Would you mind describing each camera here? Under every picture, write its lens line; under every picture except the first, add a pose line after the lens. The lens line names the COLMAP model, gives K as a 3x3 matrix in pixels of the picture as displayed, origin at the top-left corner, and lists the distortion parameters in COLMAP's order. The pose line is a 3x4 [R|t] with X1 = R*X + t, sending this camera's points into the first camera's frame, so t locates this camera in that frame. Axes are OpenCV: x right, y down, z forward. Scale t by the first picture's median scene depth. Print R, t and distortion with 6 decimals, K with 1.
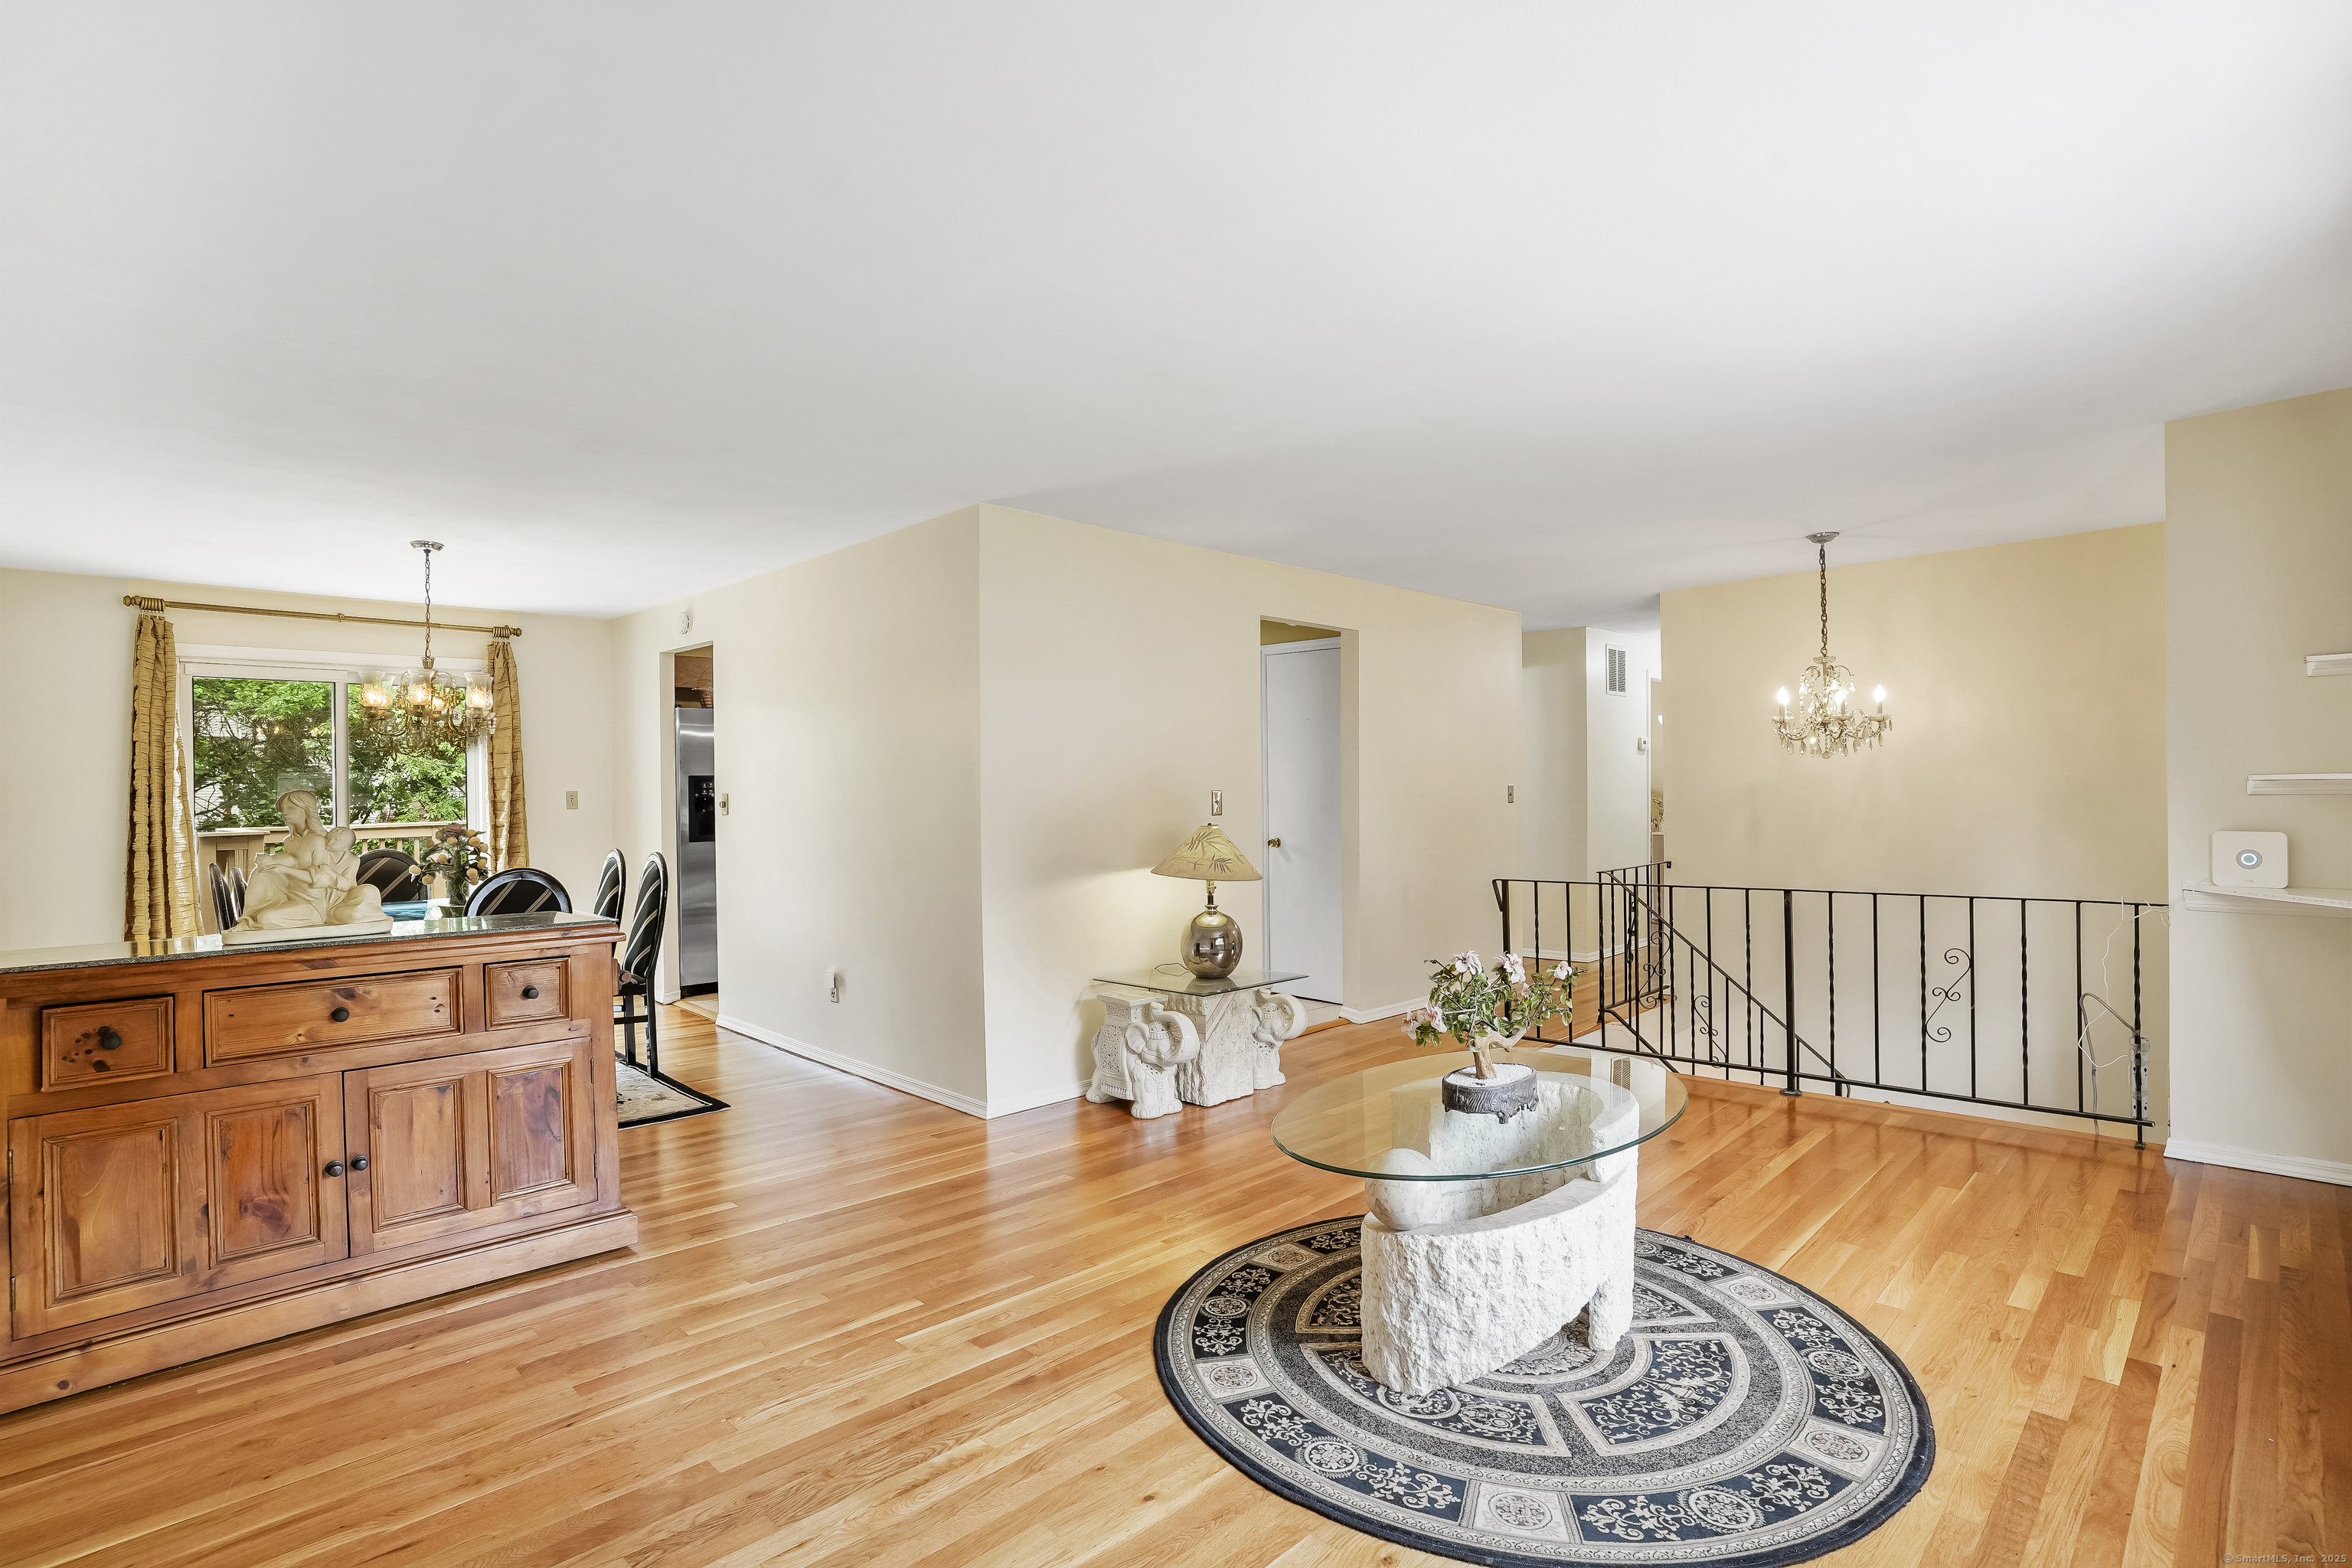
lens RADIAL K [[1142.5, 0, 1179.9], [0, 1142.5, 791.3], [0, 0, 1]] dist [-0.079160, 0.036746]
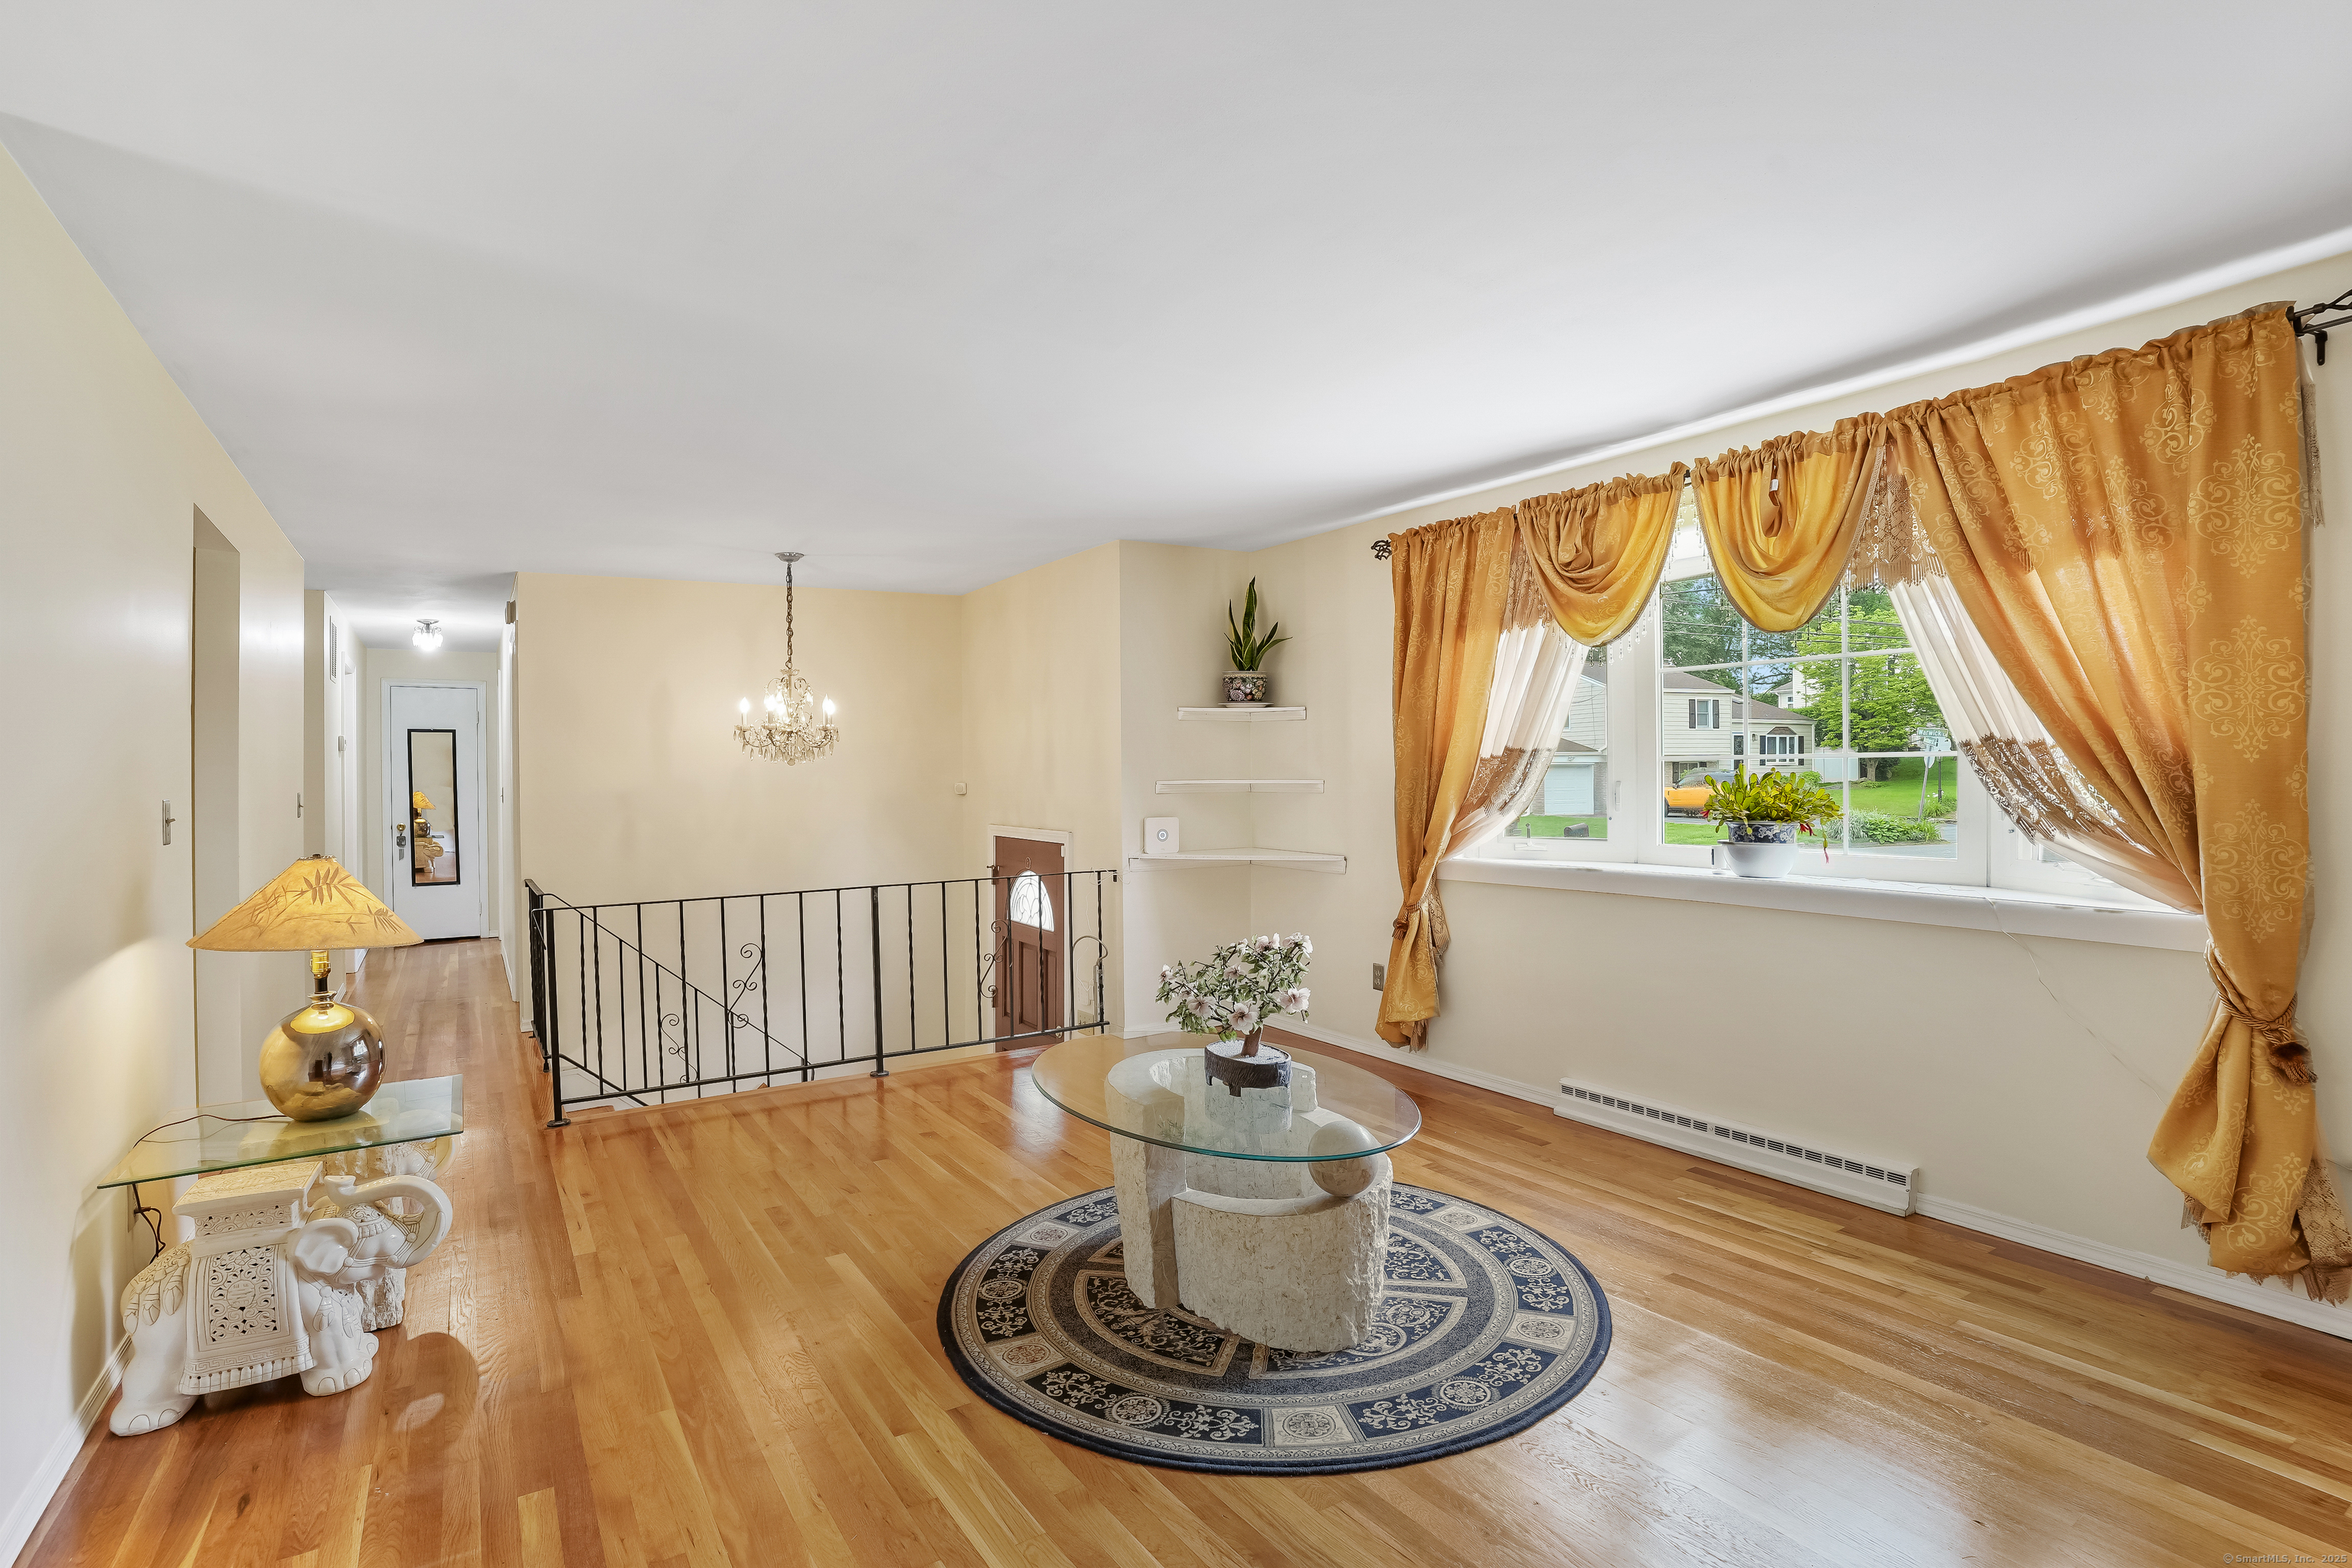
lens RADIAL K [[1142.5, 0, 1179.9], [0, 1142.5, 791.3], [0, 0, 1]] dist [-0.079160, 0.036746]
pose [[0.212738, 0.002968, 0.977105, -0.804977], [0.013043, 0.999898, -0.005877, 0.011360], [-0.977022, 0.013995, 0.212677, 0.842729]]
